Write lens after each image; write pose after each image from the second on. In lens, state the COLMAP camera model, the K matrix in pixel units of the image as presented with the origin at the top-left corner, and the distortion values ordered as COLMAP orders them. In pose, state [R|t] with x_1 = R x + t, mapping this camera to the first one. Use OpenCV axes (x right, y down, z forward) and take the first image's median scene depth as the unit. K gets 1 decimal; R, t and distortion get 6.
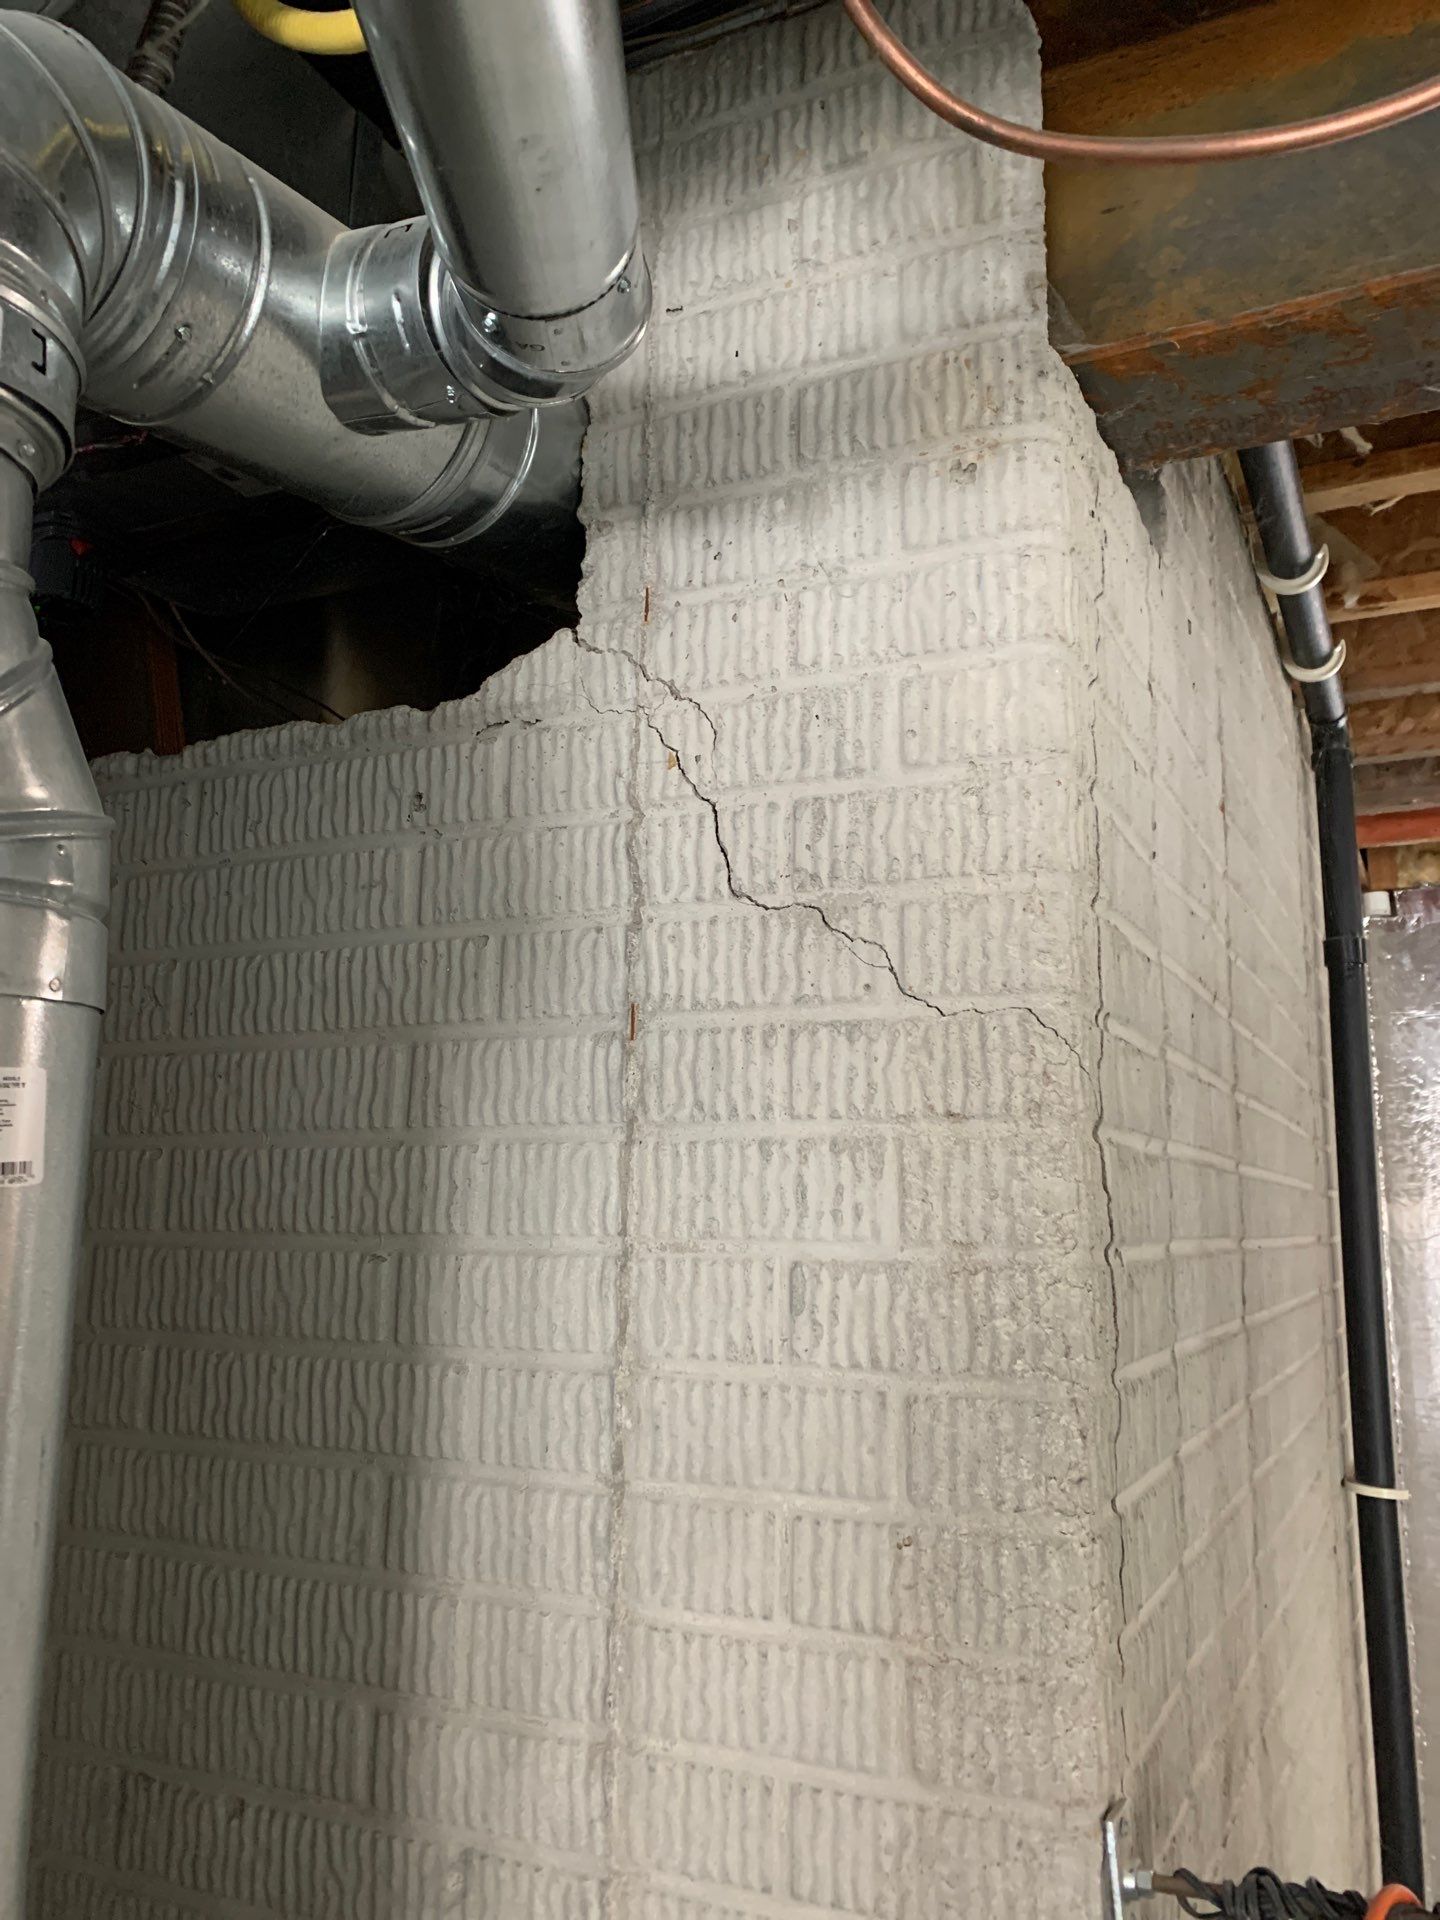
lens RADIAL K [[1481.8, 0, 765.8], [0, 1481.8, 939.3], [0, 0, 1]] dist [0.067146, -0.110837]
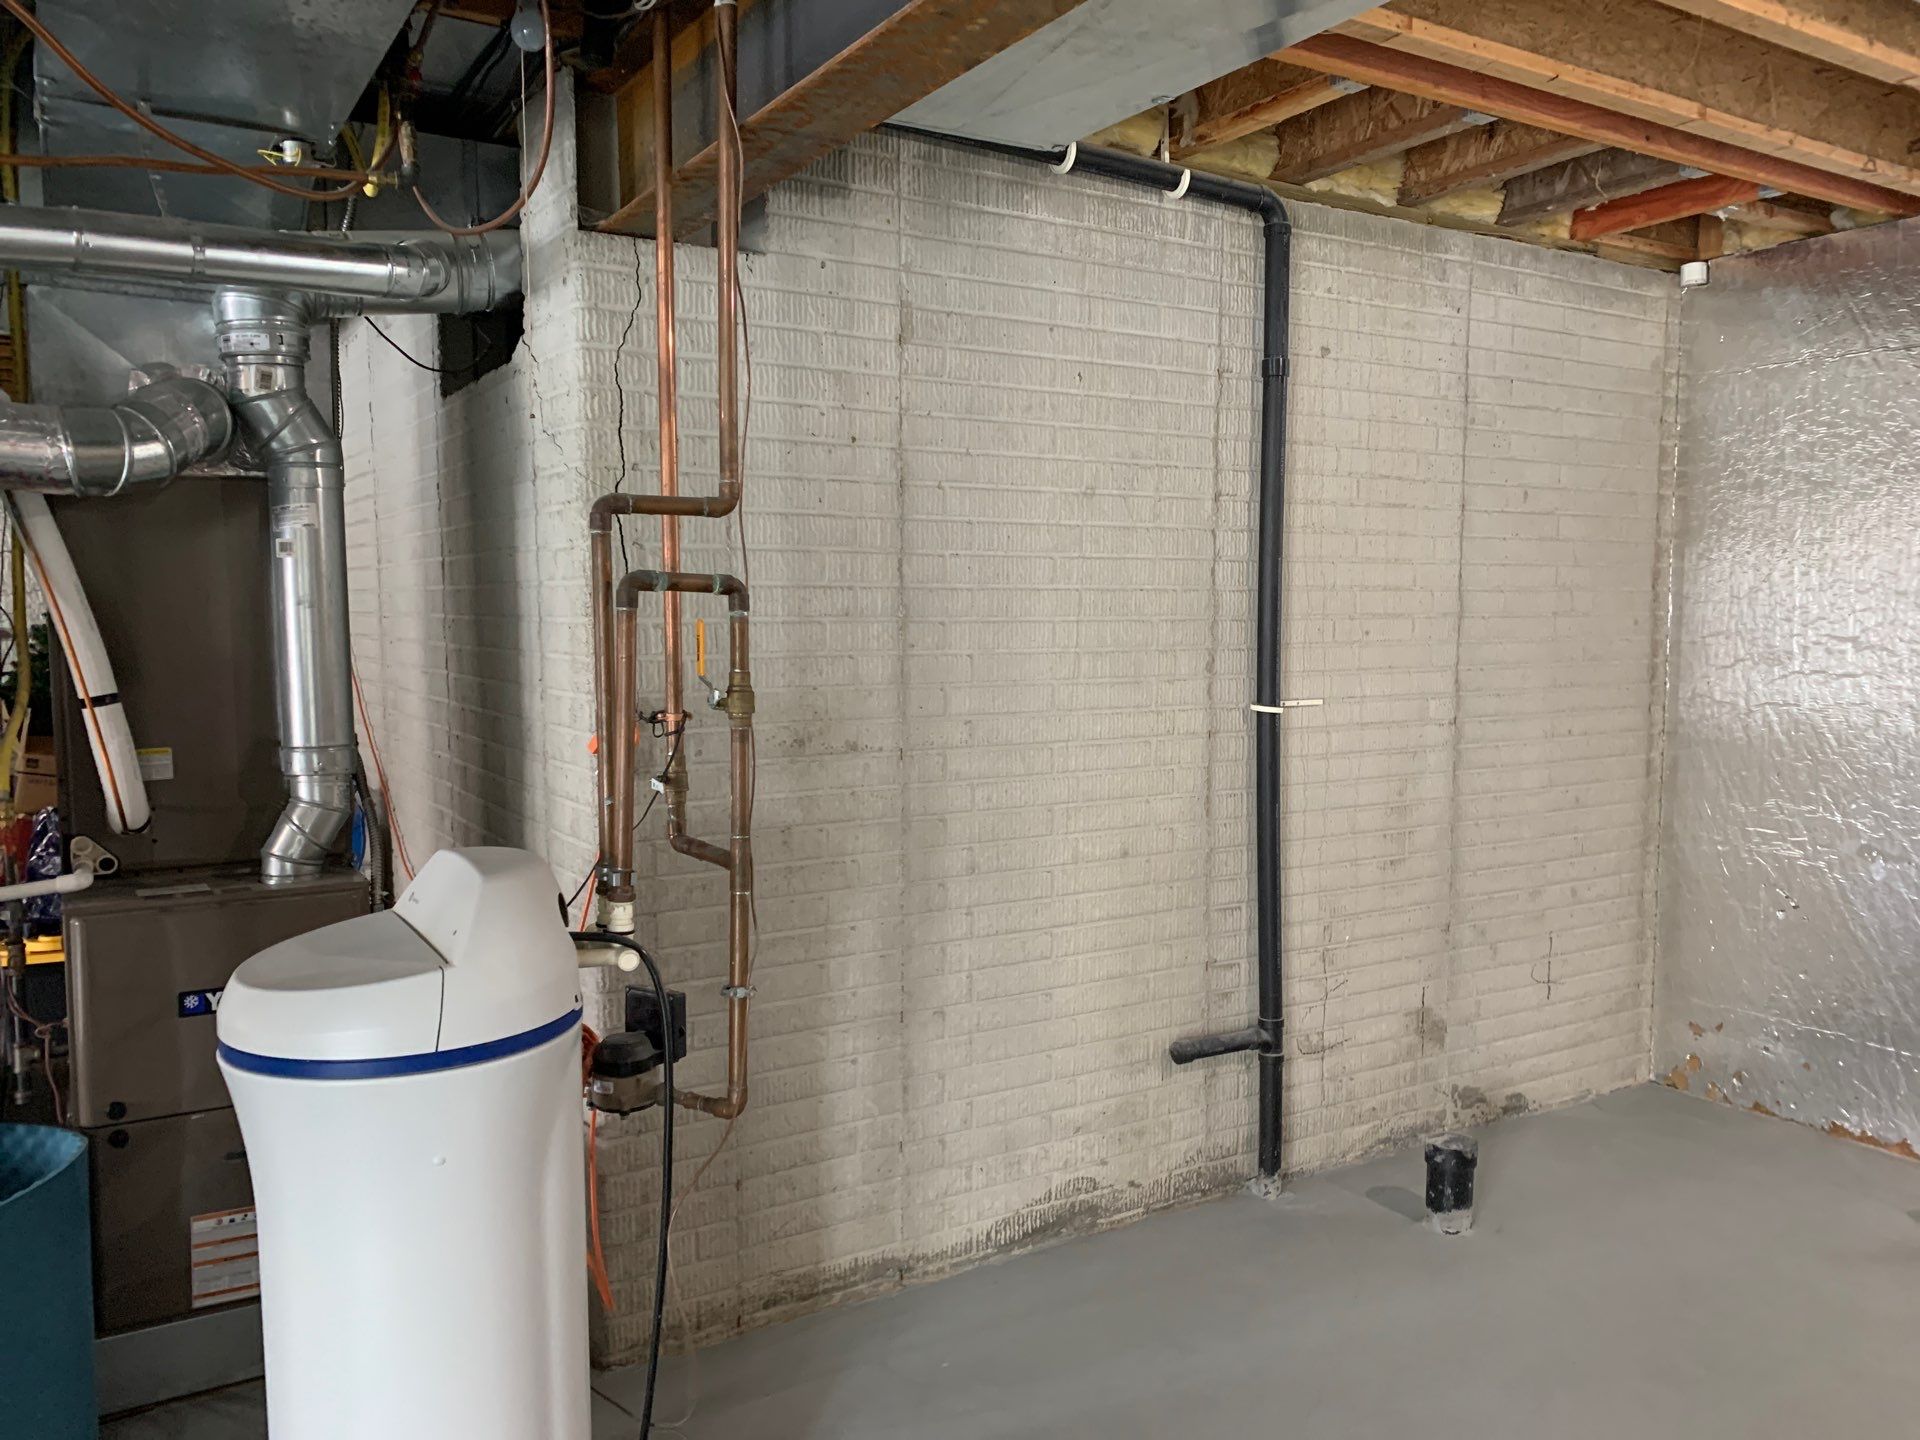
lens RADIAL K [[1481.8, 0, 963.3], [0, 1481.8, 760.2], [0, 0, 1]] dist [0.067146, -0.110837]
pose [[0.836388, 0.044713, -0.546312, 2.392859], [0.112058, 0.961670, 0.250266, -0.051846], [0.536562, -0.270538, 0.799319, -1.165655]]
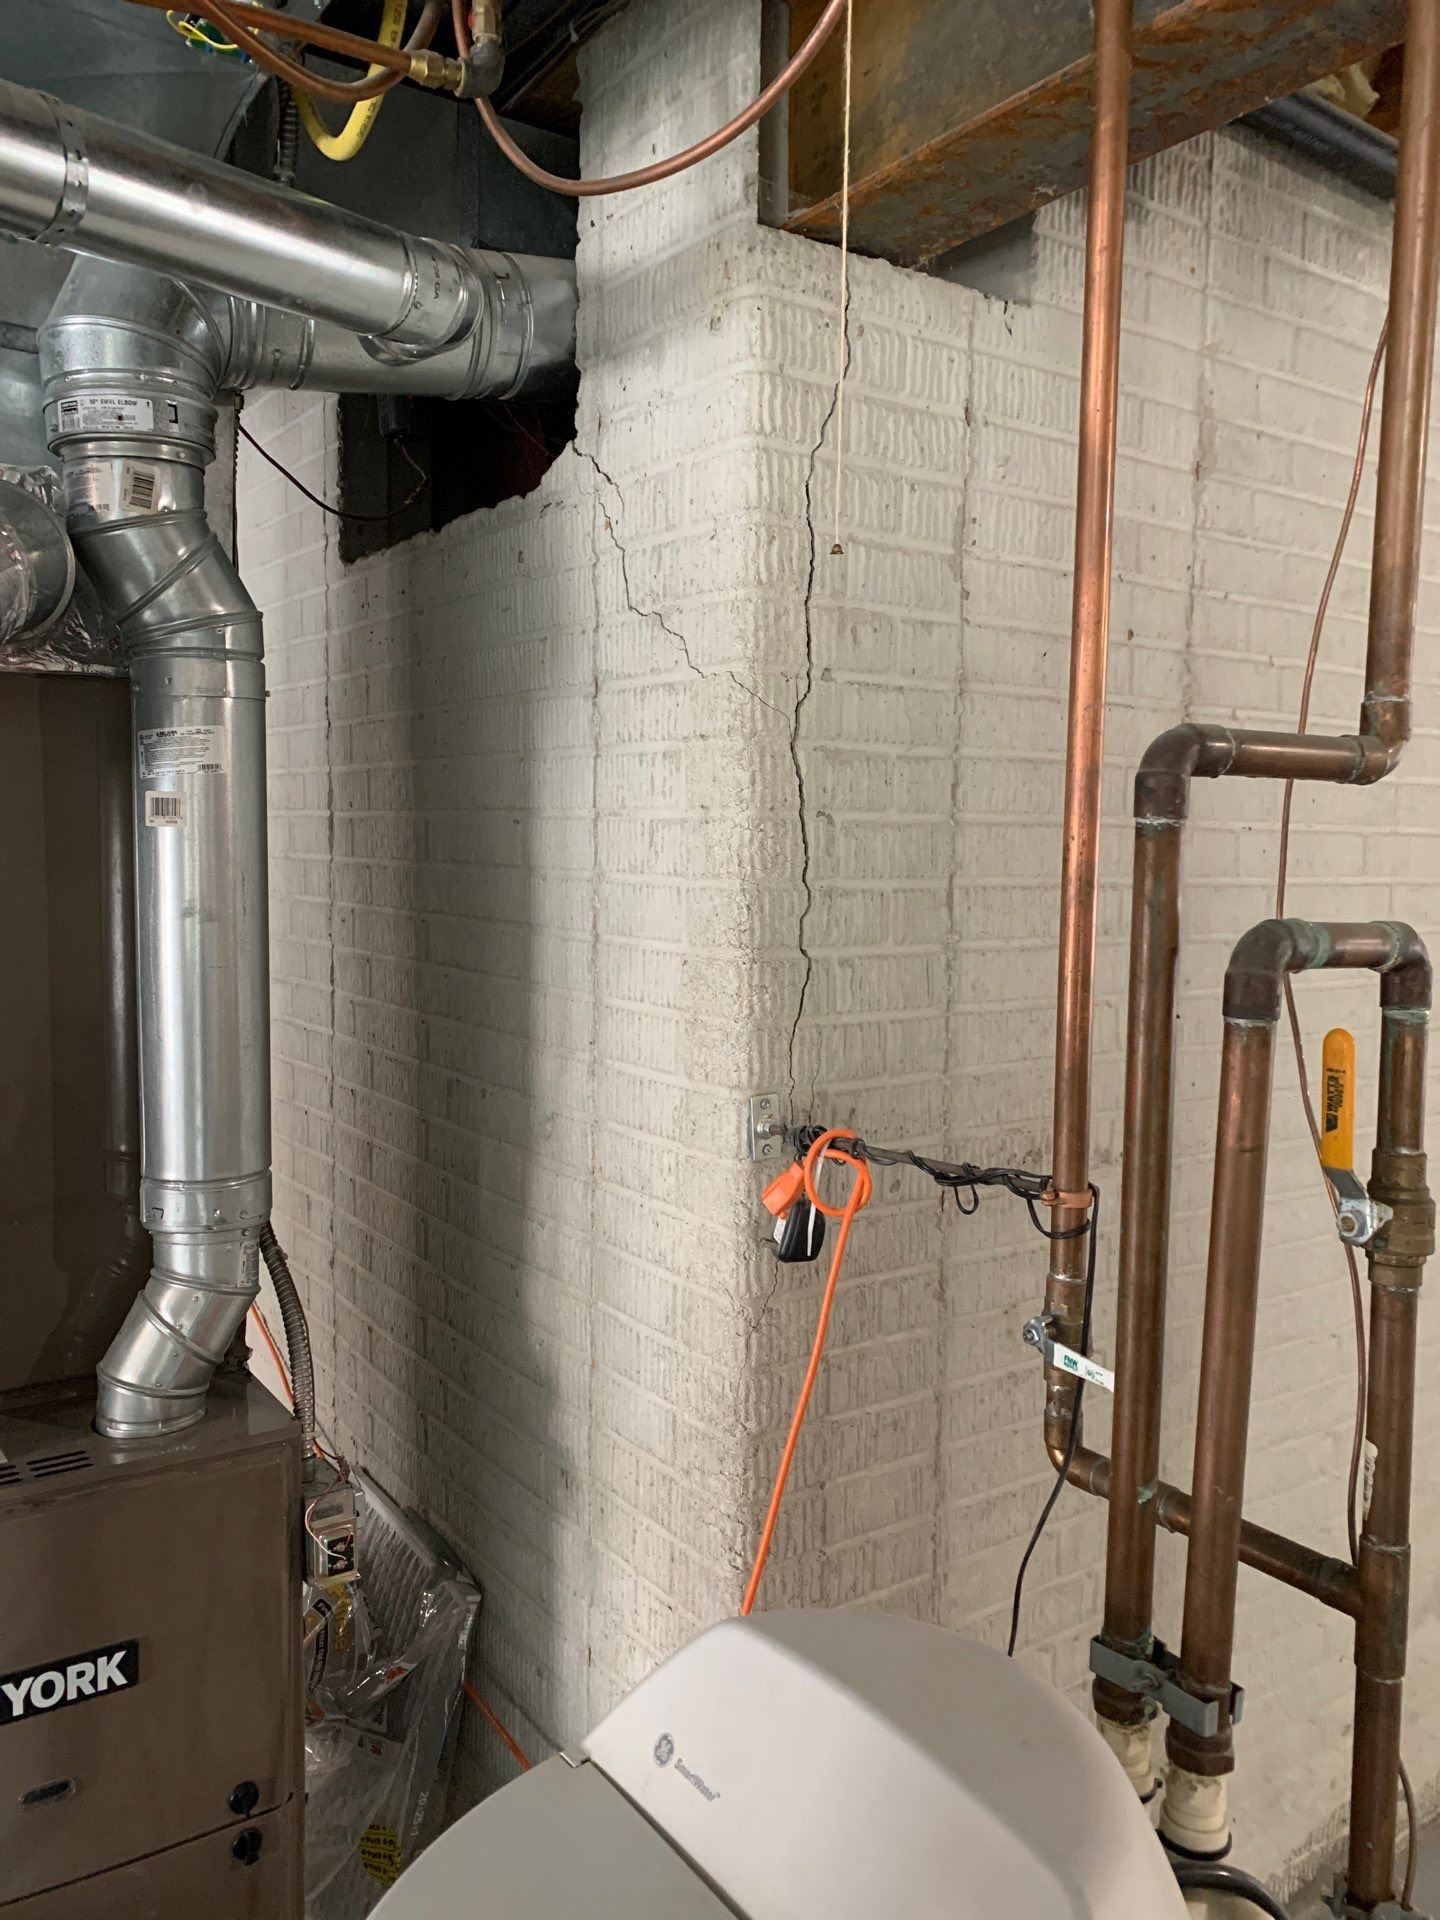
lens RADIAL K [[1481.8, 0, 733.3], [0, 1481.8, 956.4], [0, 0, 1]] dist [0.067146, -0.110837]
pose [[0.871357, 0.043958, -0.488676, 0.928557], [0.083705, 0.968060, 0.236335, -0.036612], [0.483456, -0.246836, 0.839846, -0.472470]]
